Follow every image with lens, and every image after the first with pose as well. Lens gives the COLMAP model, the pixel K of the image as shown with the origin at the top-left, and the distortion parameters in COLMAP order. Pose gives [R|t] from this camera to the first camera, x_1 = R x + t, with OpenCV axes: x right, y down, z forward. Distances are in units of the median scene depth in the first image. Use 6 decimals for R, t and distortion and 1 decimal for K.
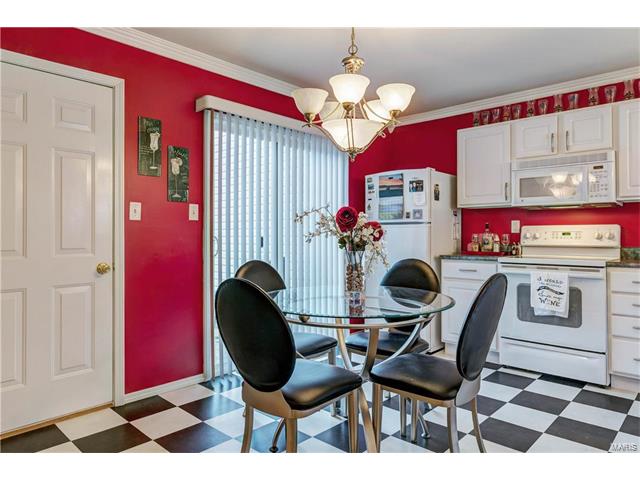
lens RADIAL K [[422.1, 0, 328.7], [0, 422.1, 228.0], [0, 0, 1]] dist [0.006476, -0.001744]
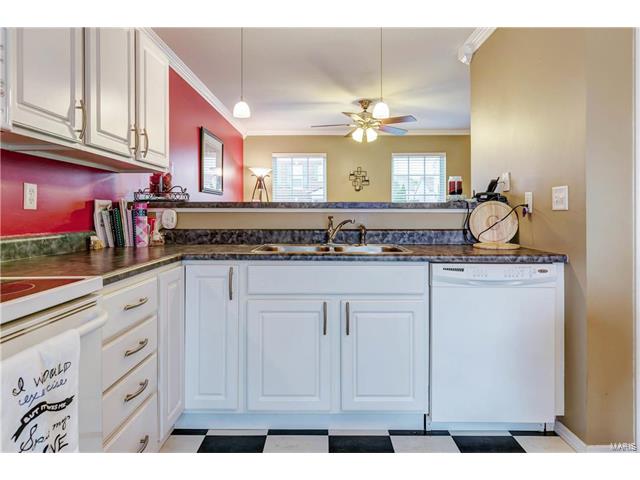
lens RADIAL K [[392.1, 0, 321.9], [0, 392.1, 208.4], [0, 0, 1]] dist [0.002216, 0.000185]
pose [[-0.671216, 0.009891, 0.741195, 0.177062], [-0.008034, 0.999755, -0.020616, 0.014417], [-0.741218, -0.019793, -0.670973, 0.903139]]
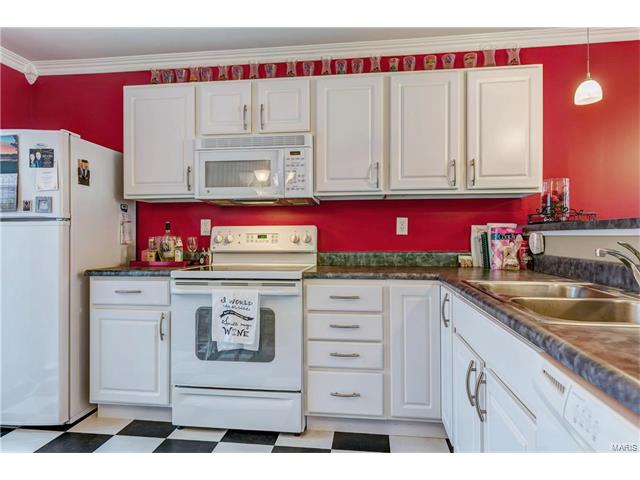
lens RADIAL K [[385.3, 0, 320.0], [0, 385.3, 240.0], [0, 0, 1]] dist [0.001119, 0.000020]
pose [[0.816248, -0.005600, 0.577675, 0.228196], [-0.005741, 0.999825, 0.017804, 0.006637], [-0.577673, -0.017849, 0.816073, 0.337767]]
